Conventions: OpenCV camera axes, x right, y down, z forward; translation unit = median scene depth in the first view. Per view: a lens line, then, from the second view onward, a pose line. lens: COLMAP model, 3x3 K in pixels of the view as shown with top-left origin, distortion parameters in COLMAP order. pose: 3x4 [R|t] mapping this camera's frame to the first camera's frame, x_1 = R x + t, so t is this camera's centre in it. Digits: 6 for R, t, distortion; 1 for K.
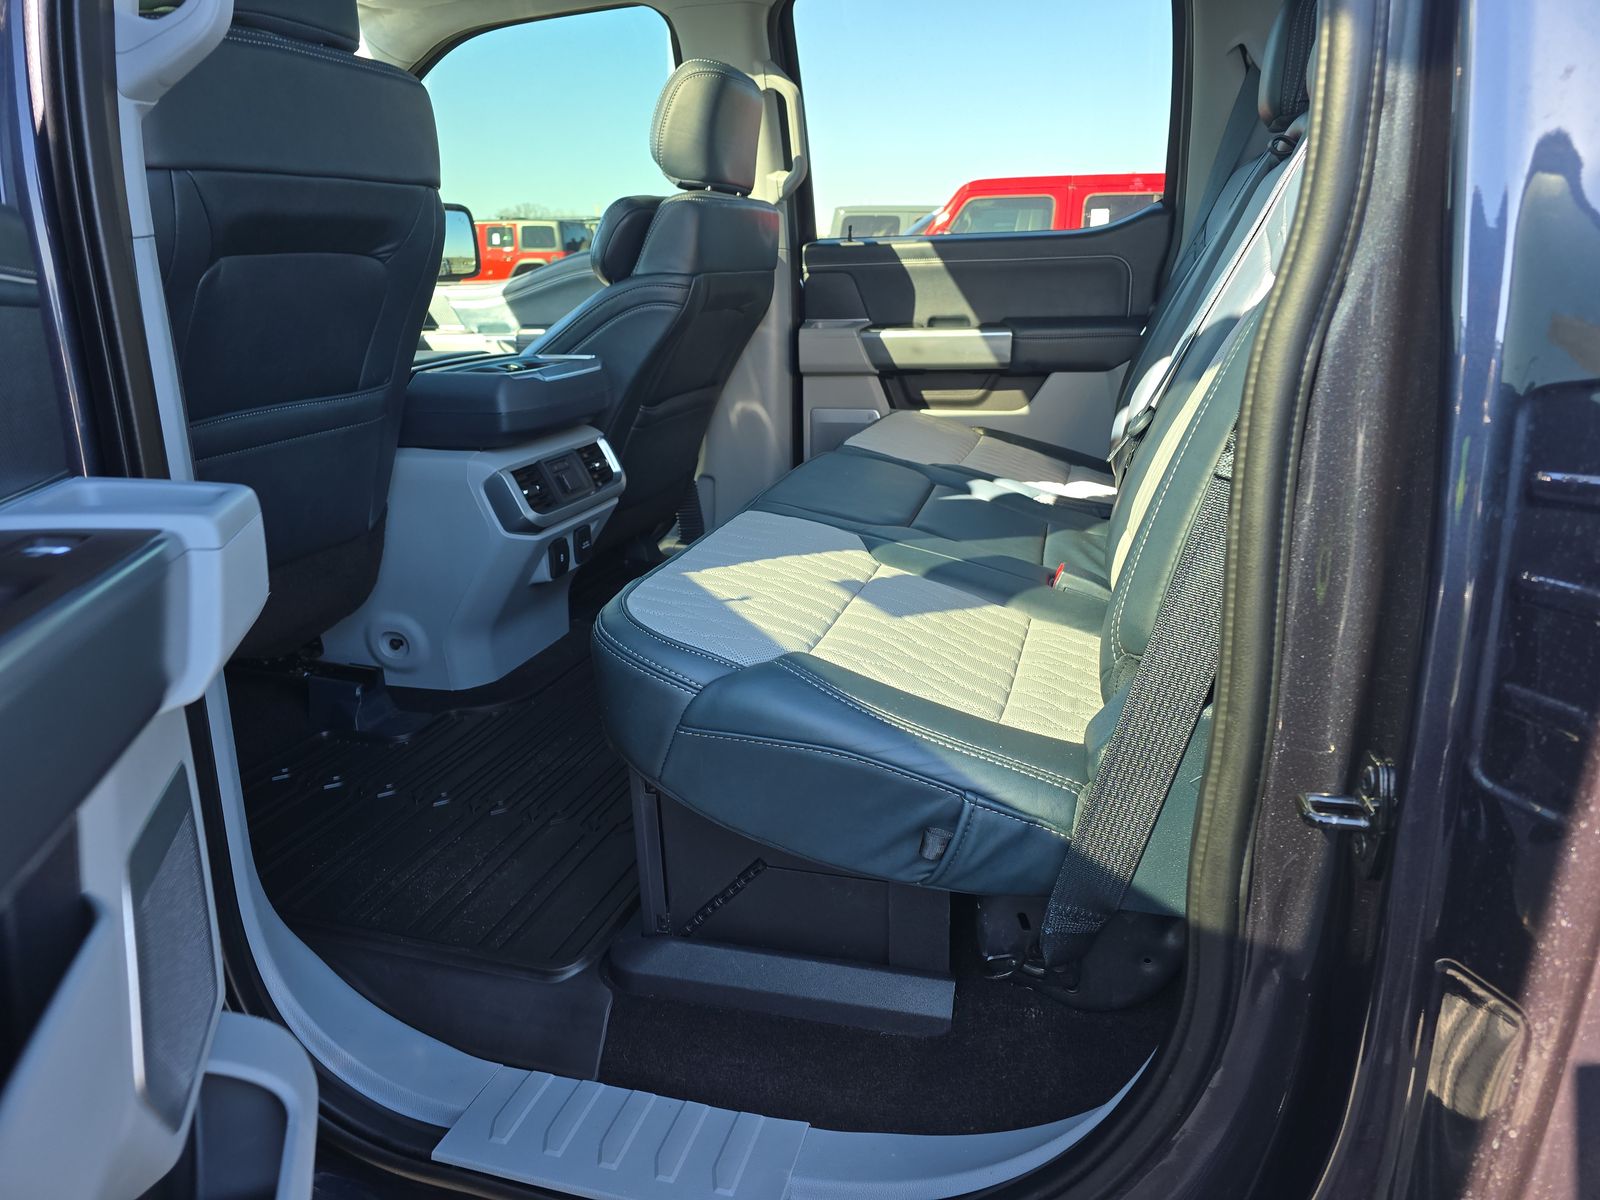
lens RADIAL K [[1066.9, 0, 800.5], [0, 1066.9, 591.3], [0, 0, 1]] dist [0.095271, -0.093291]
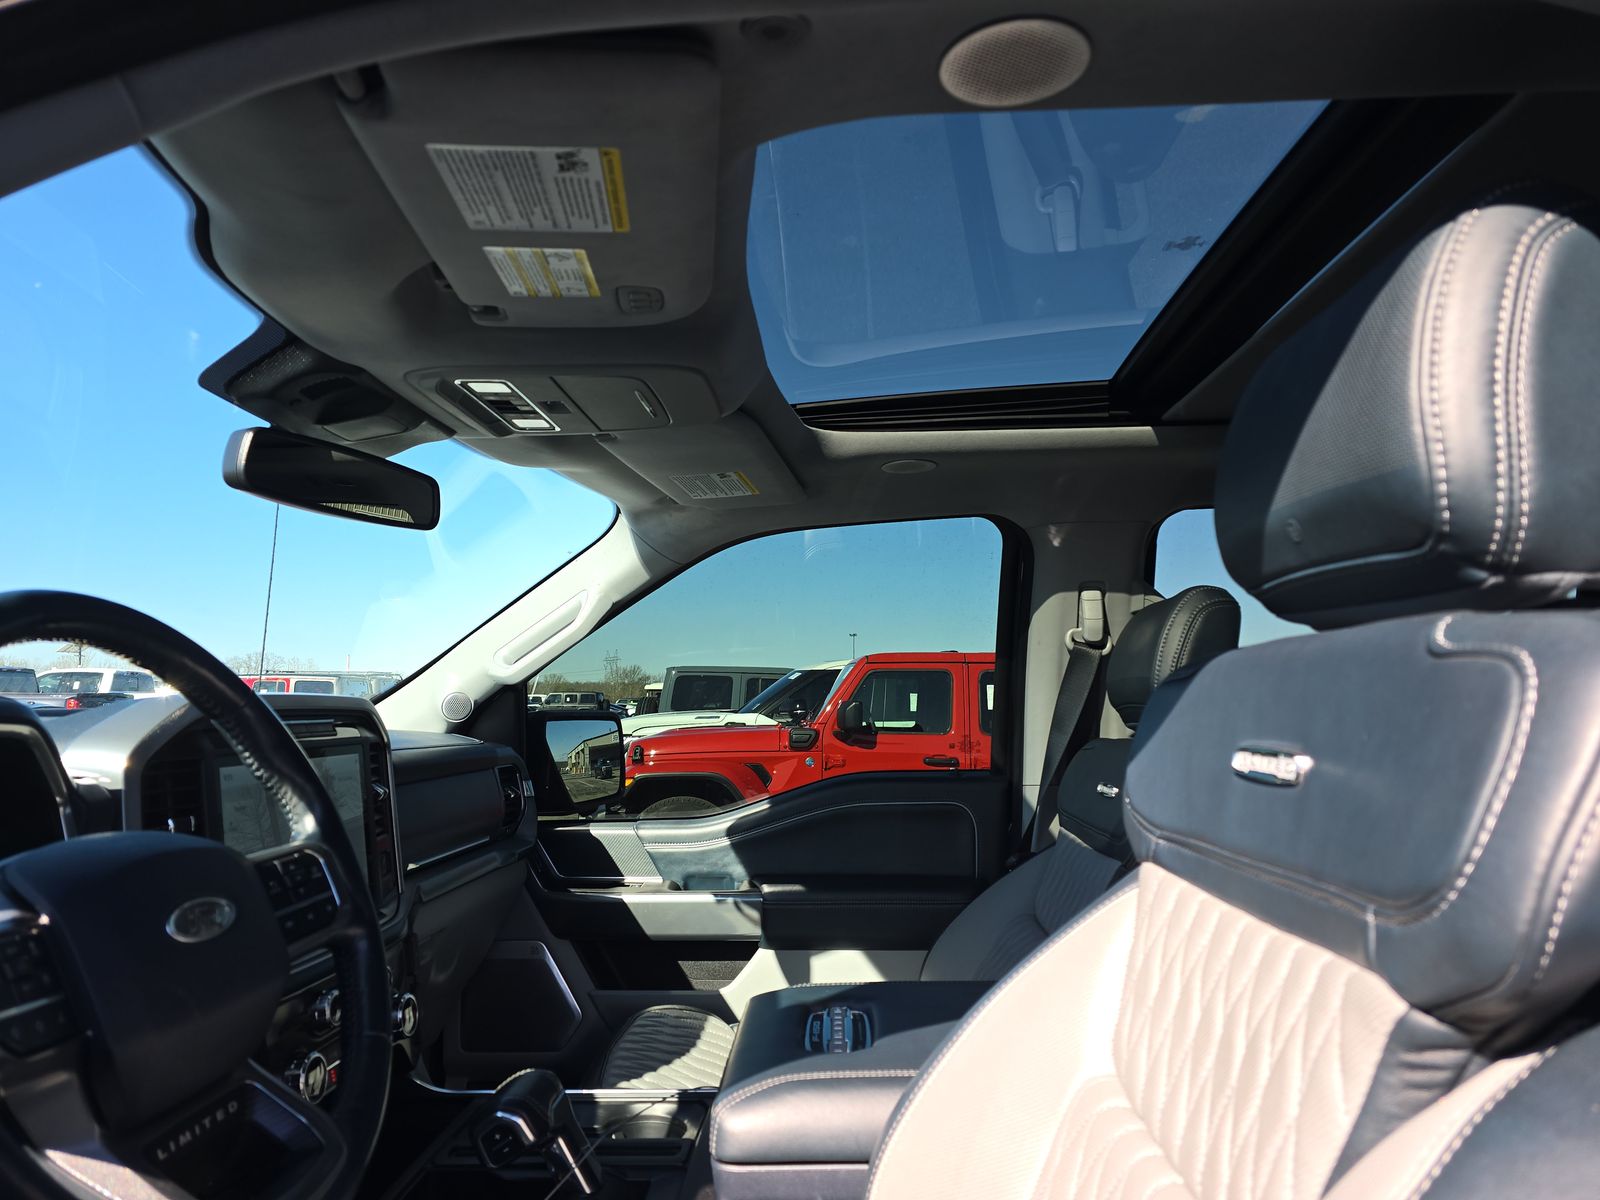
lens RADIAL K [[1066.9, 0, 800.5], [0, 1066.9, 591.3], [0, 0, 1]] dist [0.095271, -0.093291]
pose [[0.971680, 0.040491, 0.232806, -0.404928], [0.054596, 0.920085, -0.387895, -0.136872], [-0.229908, 0.389620, 0.891818, 0.251514]]
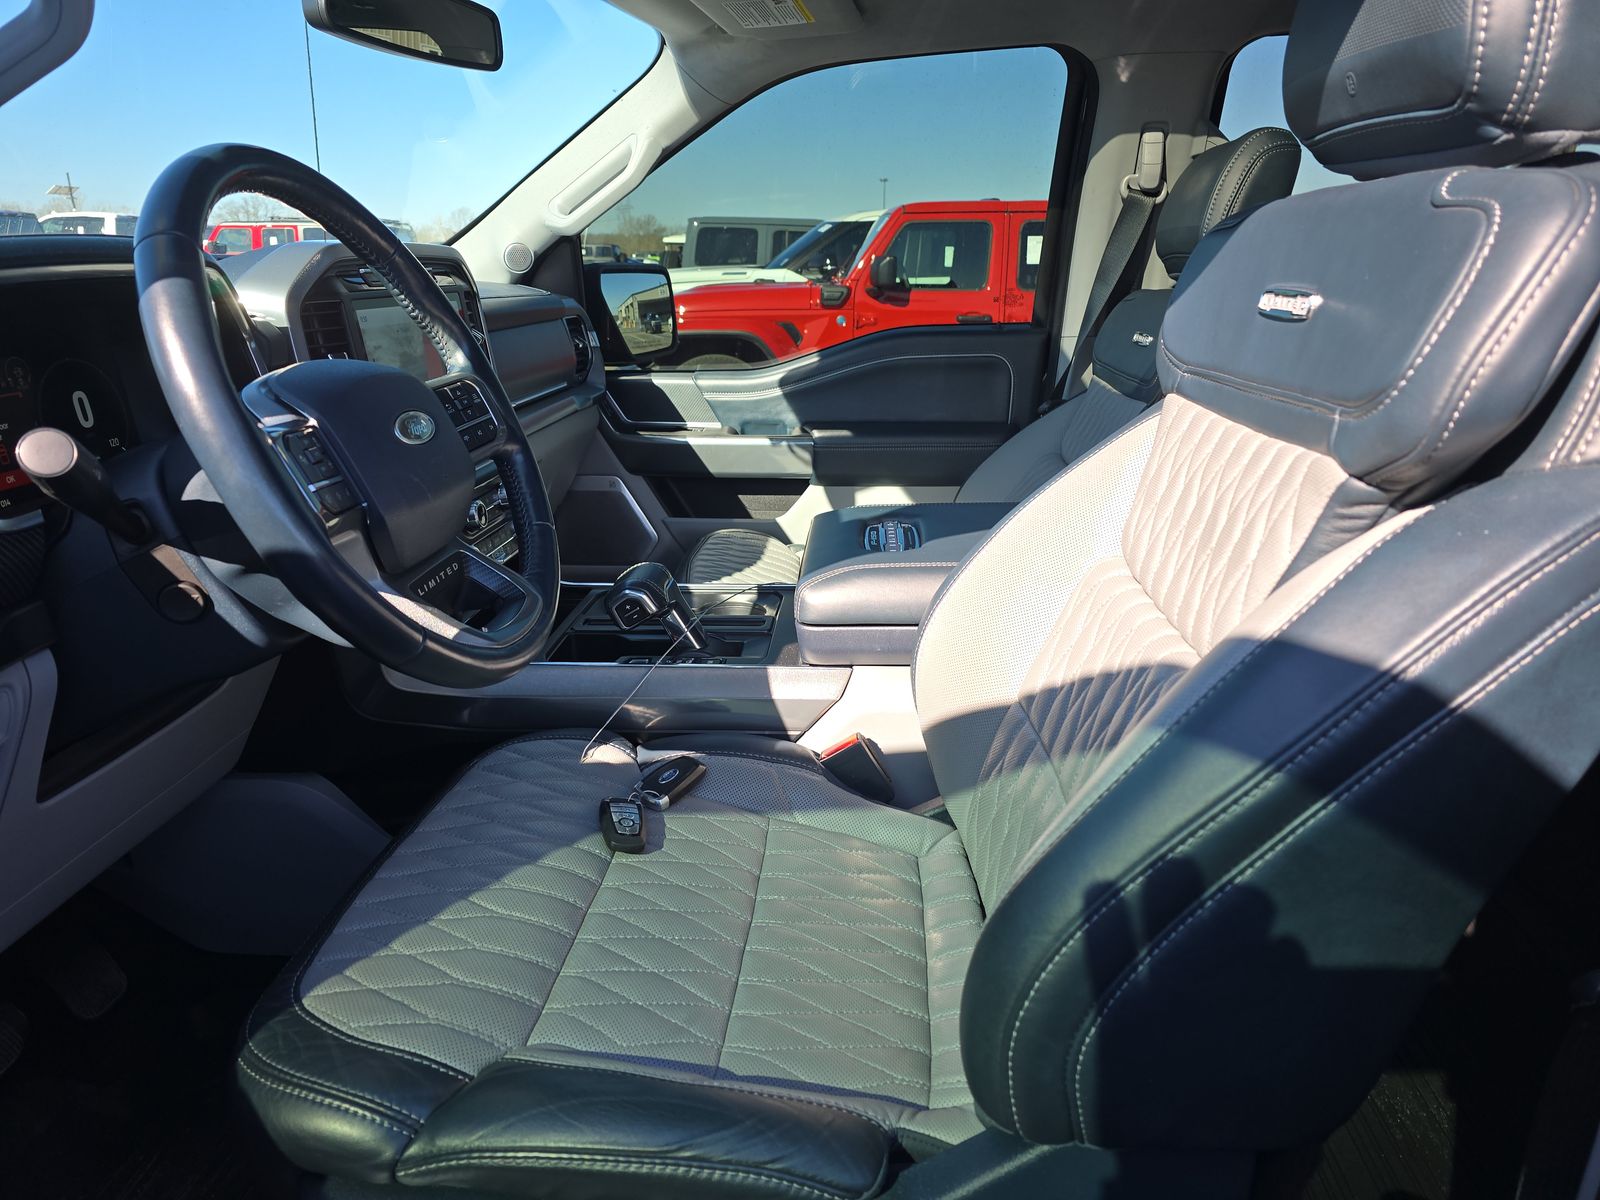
lens RADIAL K [[1066.9, 0, 800.5], [0, 1066.9, 591.3], [0, 0, 1]] dist [0.095271, -0.093291]
pose [[0.976919, -0.047086, 0.208357, -0.433128], [0.047201, 0.998876, 0.004424, -0.121779], [-0.208331, 0.005513, 0.978043, 0.207122]]
